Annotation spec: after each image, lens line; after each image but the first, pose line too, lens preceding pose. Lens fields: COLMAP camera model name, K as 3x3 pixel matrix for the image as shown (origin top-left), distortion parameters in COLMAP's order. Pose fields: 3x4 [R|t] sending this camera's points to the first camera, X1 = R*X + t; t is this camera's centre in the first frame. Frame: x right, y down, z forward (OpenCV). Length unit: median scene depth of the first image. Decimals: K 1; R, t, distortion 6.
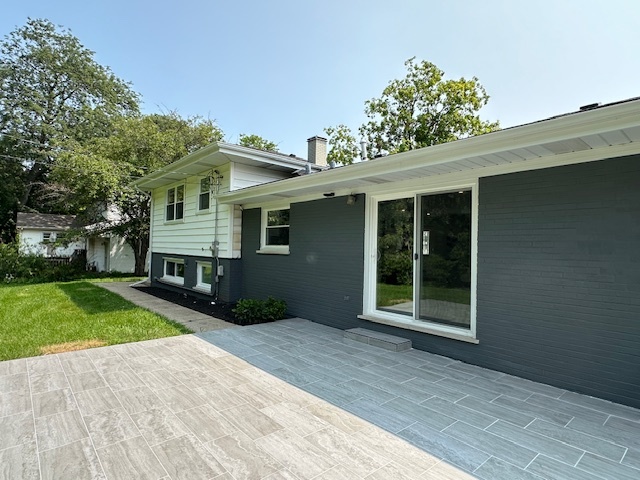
lens RADIAL K [[352.9, 0, 320.0], [0, 352.9, 240.0], [0, 0, 1]] dist [0.000732, -0.000269]
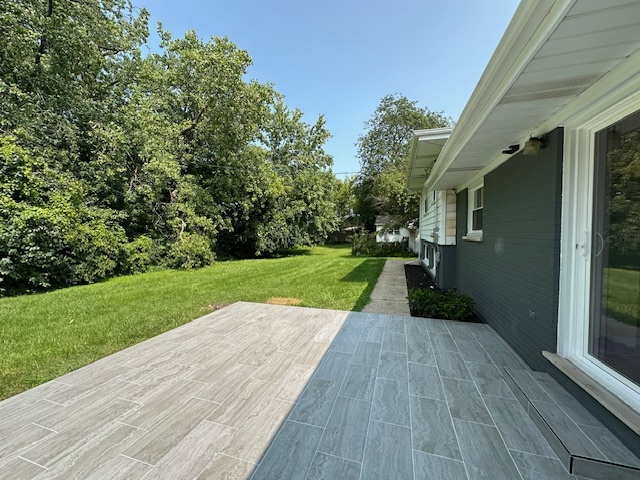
lens RADIAL K [[255.8, 0, 320.0], [0, 255.8, 240.0], [0, 0, 1]] dist [0.000535, -0.000313]
pose [[0.521616, 0.003205, -0.853175, 0.362649], [0.028469, 0.999371, 0.021160, 0.026033], [0.852706, -0.035327, 0.521196, 0.665828]]
